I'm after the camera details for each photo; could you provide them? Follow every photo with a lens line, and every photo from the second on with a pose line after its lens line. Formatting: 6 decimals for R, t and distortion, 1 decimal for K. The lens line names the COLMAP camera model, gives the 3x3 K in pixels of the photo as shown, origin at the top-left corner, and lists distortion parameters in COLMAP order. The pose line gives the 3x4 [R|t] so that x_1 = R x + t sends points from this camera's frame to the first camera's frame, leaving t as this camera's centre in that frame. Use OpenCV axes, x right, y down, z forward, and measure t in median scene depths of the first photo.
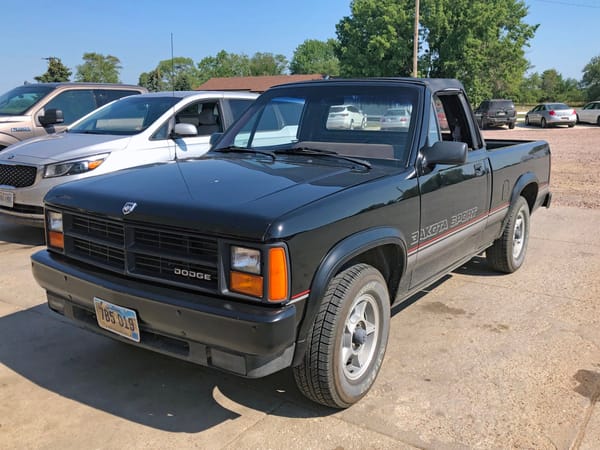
lens RADIAL K [[559.7, 0, 319.1], [0, 559.7, 231.7], [0, 0, 1]] dist [0.019919, 0.000000]
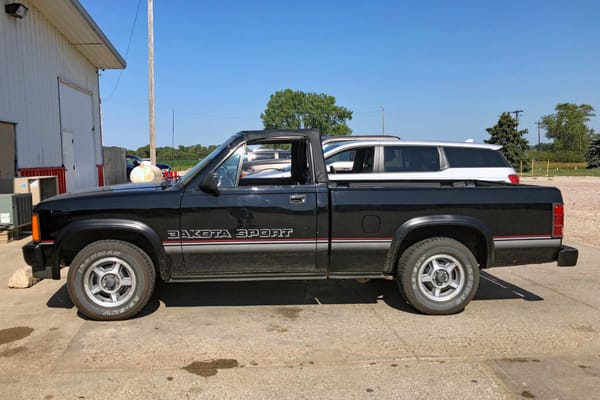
lens RADIAL K [[526.4, 0, 288.8], [0, 526.4, 194.0], [0, 0, 1]] dist [0.026865, -0.008801]
pose [[0.630517, 0.058160, -0.773993, 0.112642], [-0.167250, 0.983943, -0.062310, -0.004682], [0.757941, 0.168738, 0.630121, 0.023502]]
